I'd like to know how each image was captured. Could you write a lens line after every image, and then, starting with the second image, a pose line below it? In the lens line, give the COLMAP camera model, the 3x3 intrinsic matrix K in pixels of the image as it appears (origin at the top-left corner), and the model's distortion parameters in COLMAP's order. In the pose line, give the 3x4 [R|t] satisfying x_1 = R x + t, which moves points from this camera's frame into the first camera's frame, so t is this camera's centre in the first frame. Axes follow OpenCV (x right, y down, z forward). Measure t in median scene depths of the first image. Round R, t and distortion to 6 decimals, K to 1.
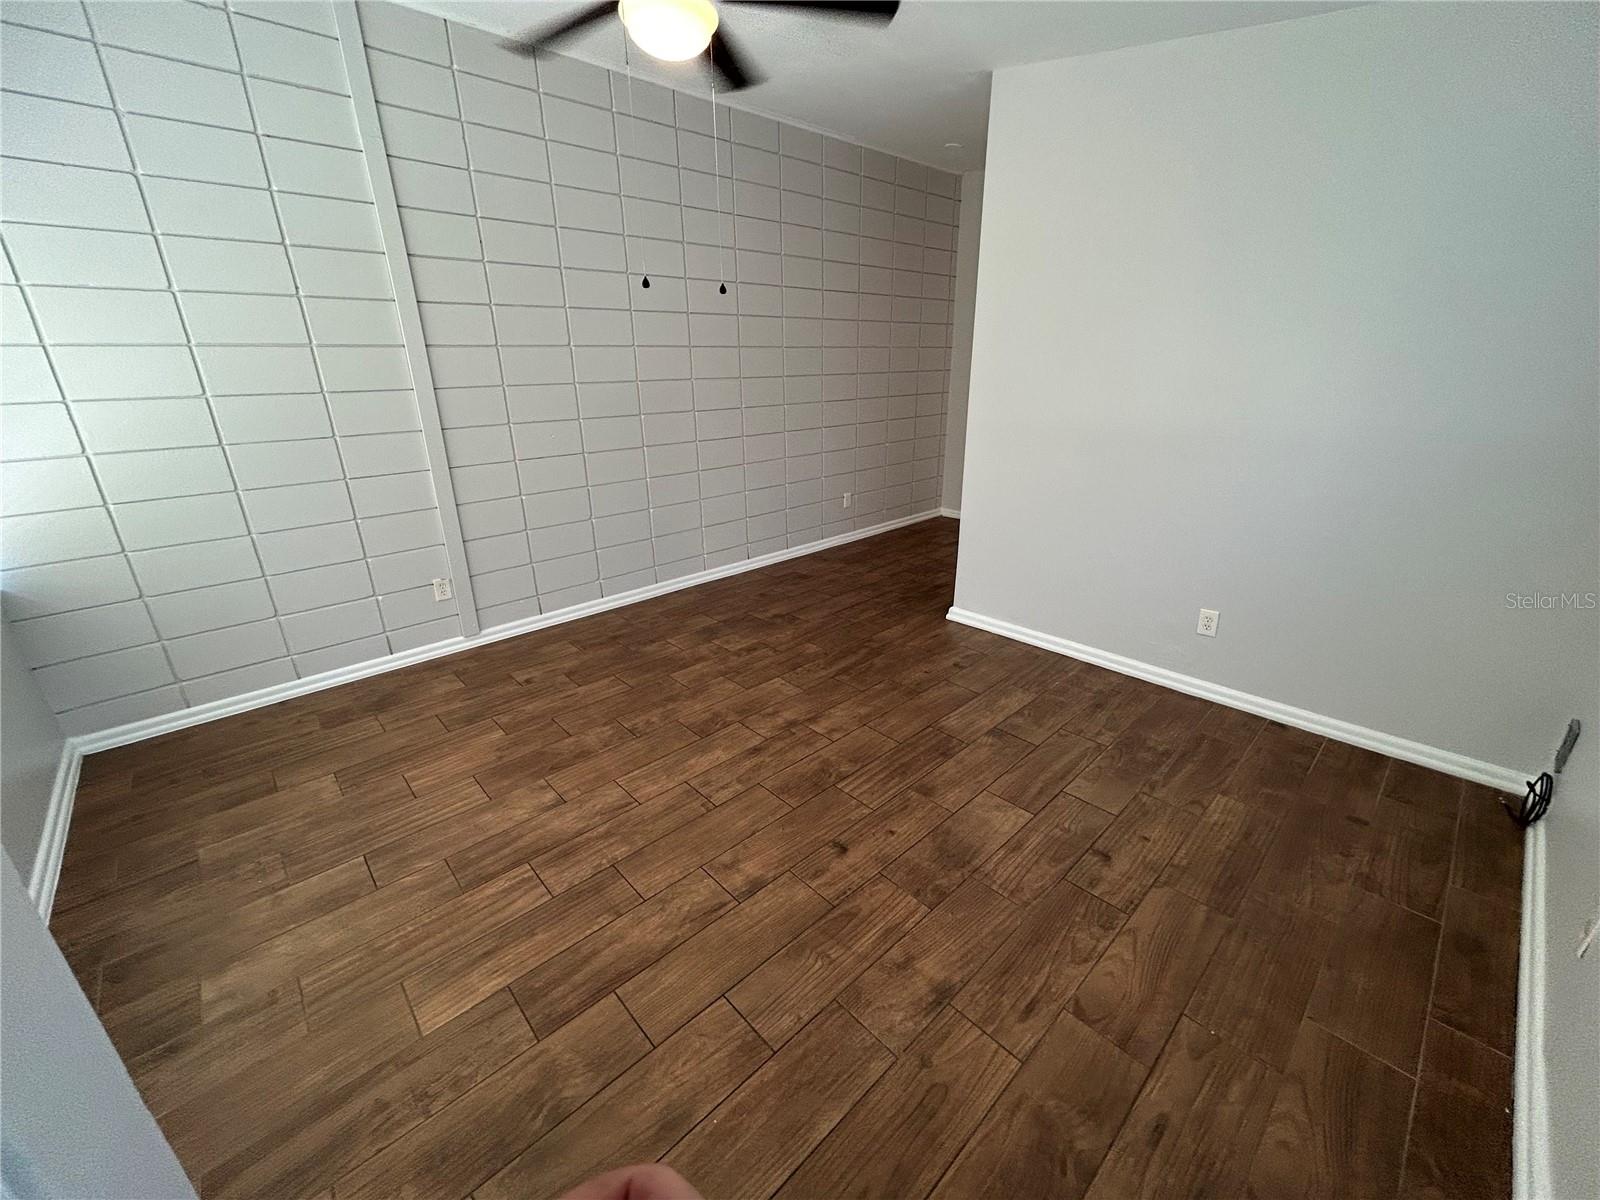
lens RADIAL K [[645.1, 0, 799.5], [0, 645.1, 597.1], [0, 0, 1]] dist [0.000317, -0.000061]
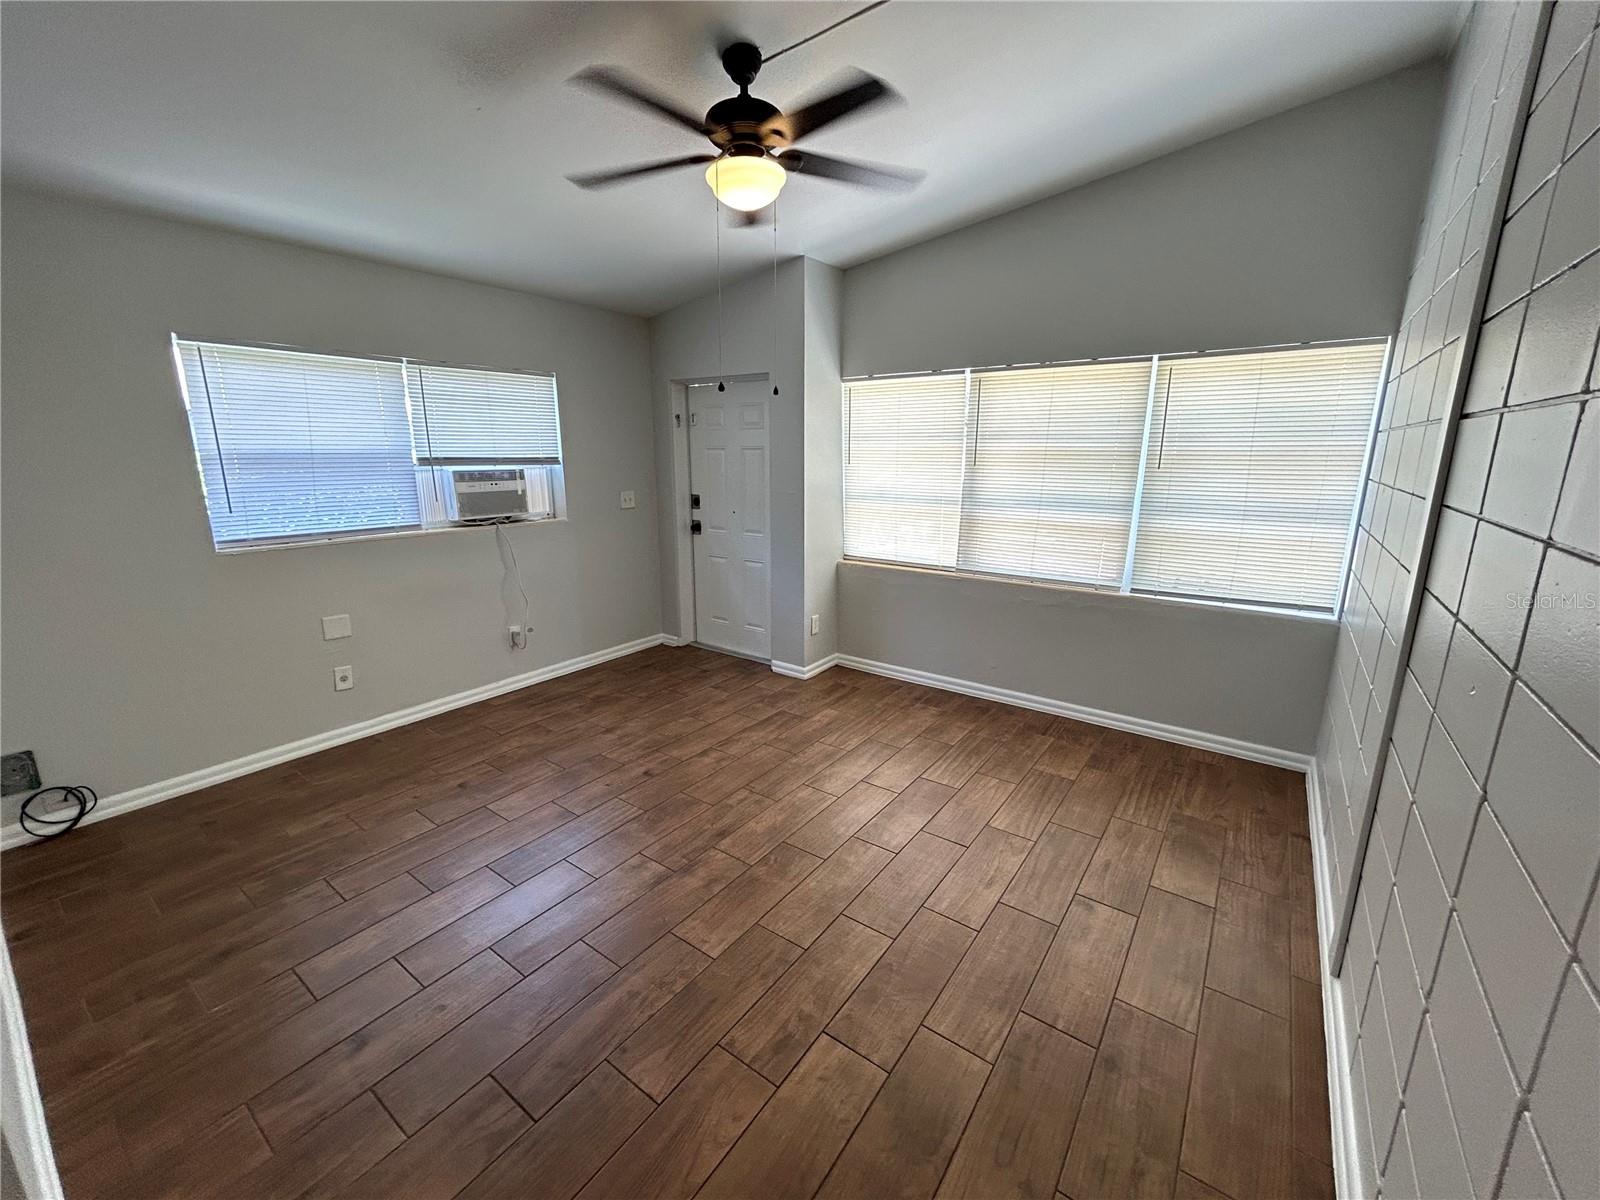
lens RADIAL K [[645.1, 0, 802.0], [0, 645.1, 599.6], [0, 0, 1]] dist [0.000317, -0.000061]
pose [[-0.981609, 0.056049, -0.182487, -0.028027], [-0.054506, 0.833844, 0.549303, -0.616587], [0.182953, 0.549148, -0.815454, 1.652414]]
